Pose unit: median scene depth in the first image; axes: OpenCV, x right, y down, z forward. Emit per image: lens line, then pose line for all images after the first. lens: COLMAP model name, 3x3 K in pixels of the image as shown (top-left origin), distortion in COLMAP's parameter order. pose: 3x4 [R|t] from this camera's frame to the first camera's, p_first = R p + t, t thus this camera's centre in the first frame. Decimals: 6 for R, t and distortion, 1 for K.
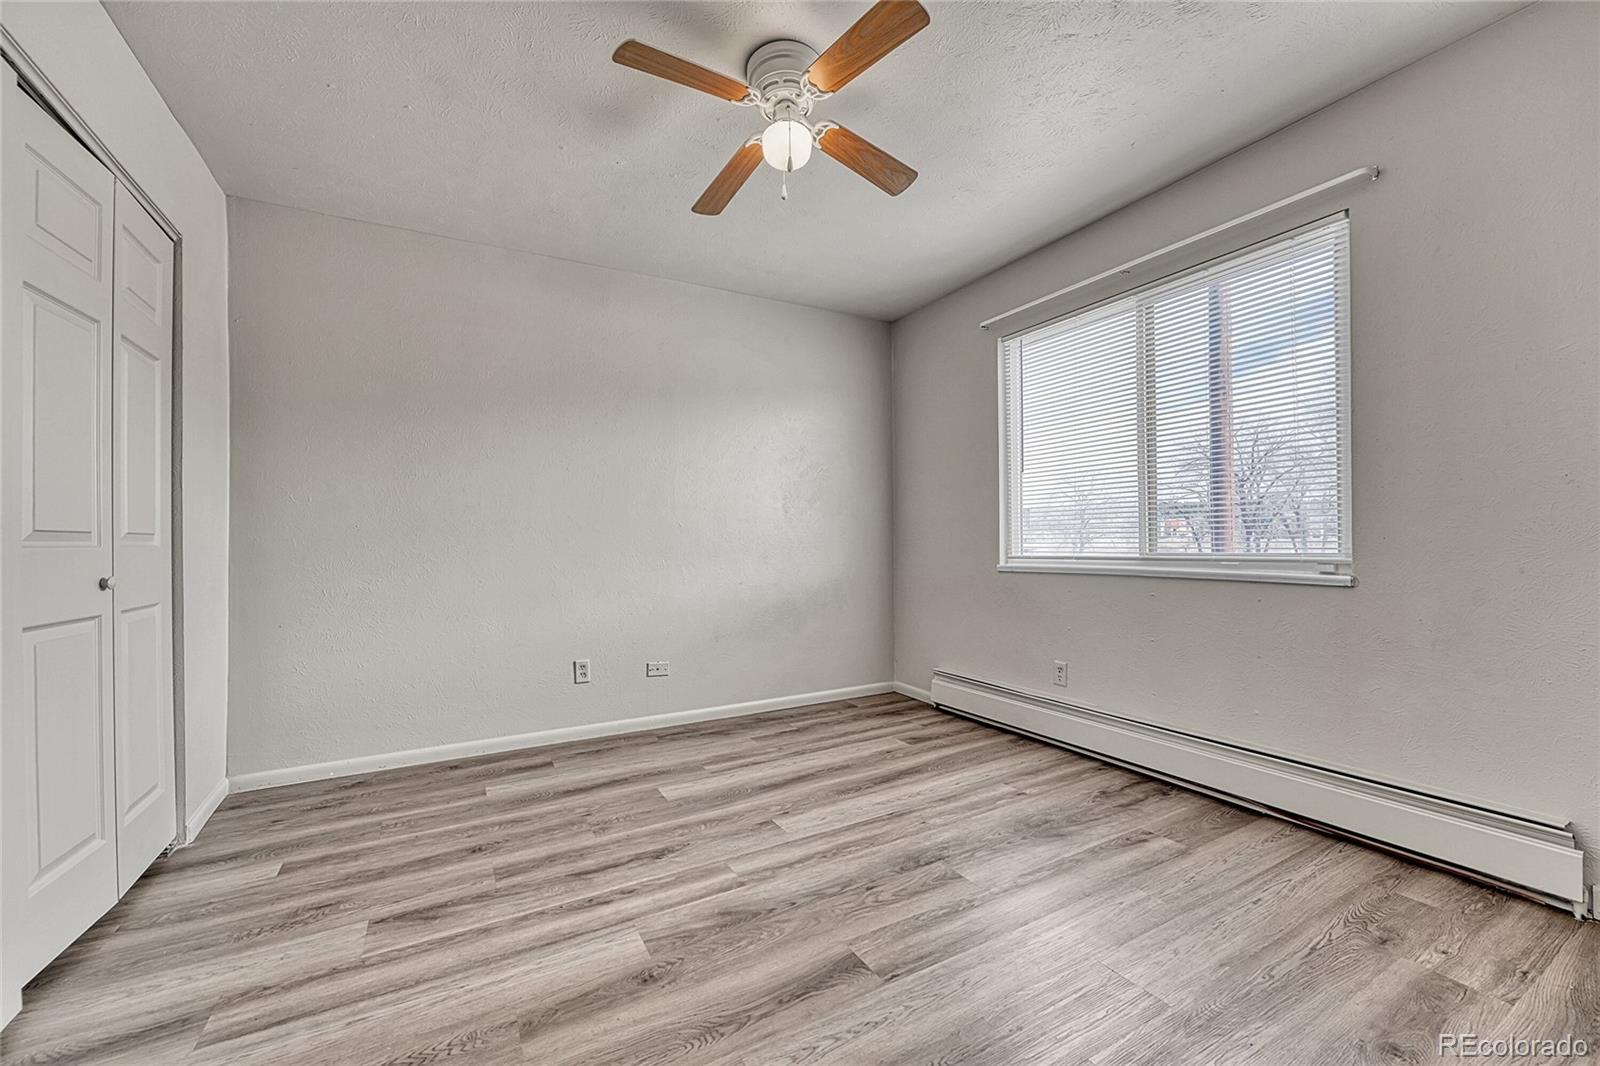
lens RADIAL K [[638.2, 0, 796.5], [0, 638.2, 539.2], [0, 0, 1]] dist [-0.000055, 0.000303]
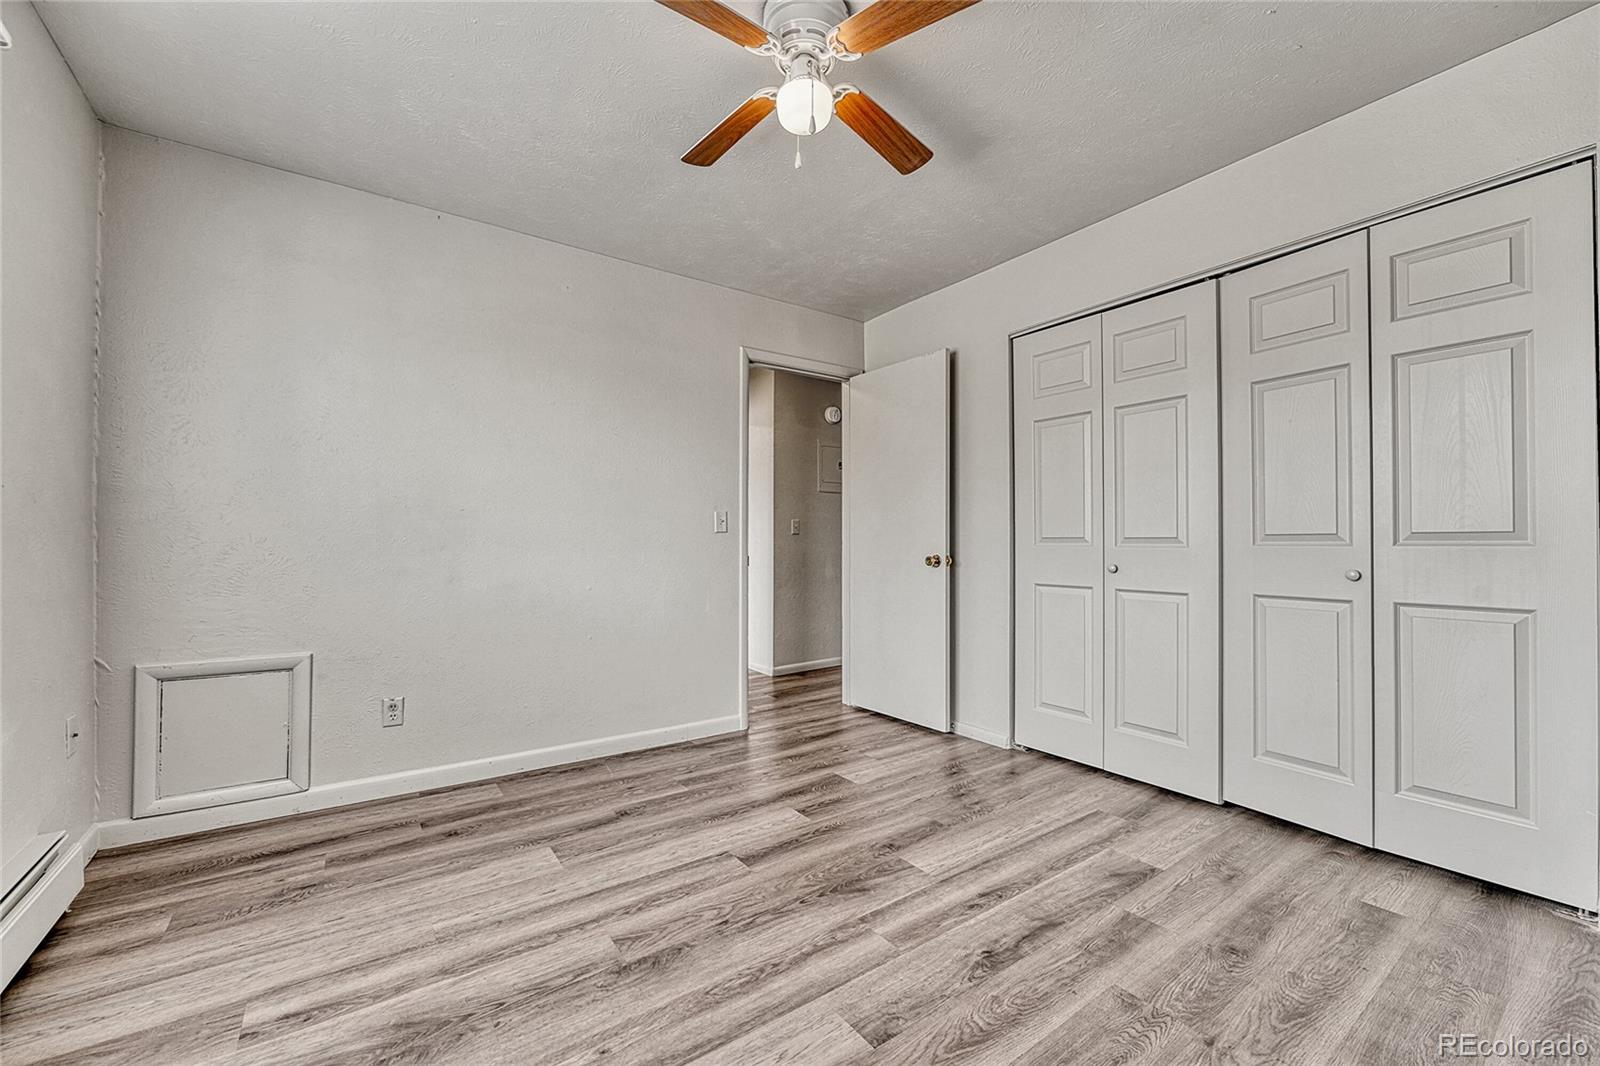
lens RADIAL K [[638.2, 0, 796.5], [0, 638.2, 539.2], [0, 0, 1]] dist [-0.000055, 0.000303]
pose [[-0.993819, 0.011570, -0.110411, 0.104872], [0.012661, 0.999878, -0.009188, -0.002704], [0.110291, -0.010529, -0.993844, 1.911772]]
